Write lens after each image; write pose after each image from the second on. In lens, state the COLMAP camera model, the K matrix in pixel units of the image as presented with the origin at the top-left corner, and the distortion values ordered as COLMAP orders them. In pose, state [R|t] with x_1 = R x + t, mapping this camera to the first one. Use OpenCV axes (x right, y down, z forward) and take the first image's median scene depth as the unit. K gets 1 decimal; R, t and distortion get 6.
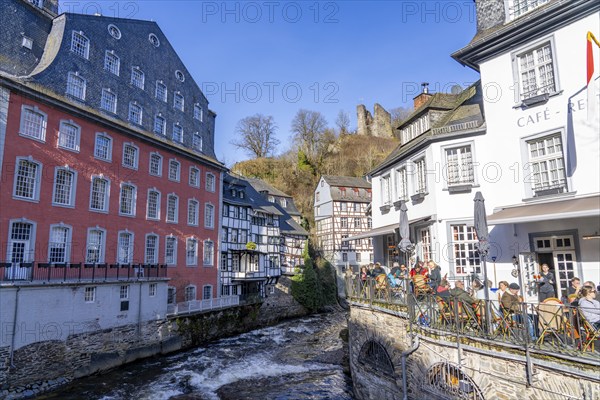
lens RADIAL K [[413.4, 0, 300.0], [0, 413.4, 200.0], [0, 0, 1]] dist [-0.005536, 0.000426]
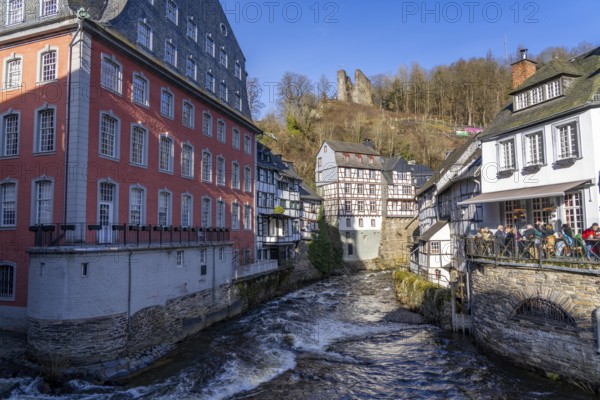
lens RADIAL K [[413.4, 0, 300.0], [0, 413.4, 200.0], [0, 0, 1]] dist [-0.005536, 0.000426]
pose [[0.994787, 0.009426, 0.101543, -0.170912], [-0.017672, 0.996589, 0.080611, 0.005671], [-0.100436, -0.081985, 0.991560, 0.015952]]
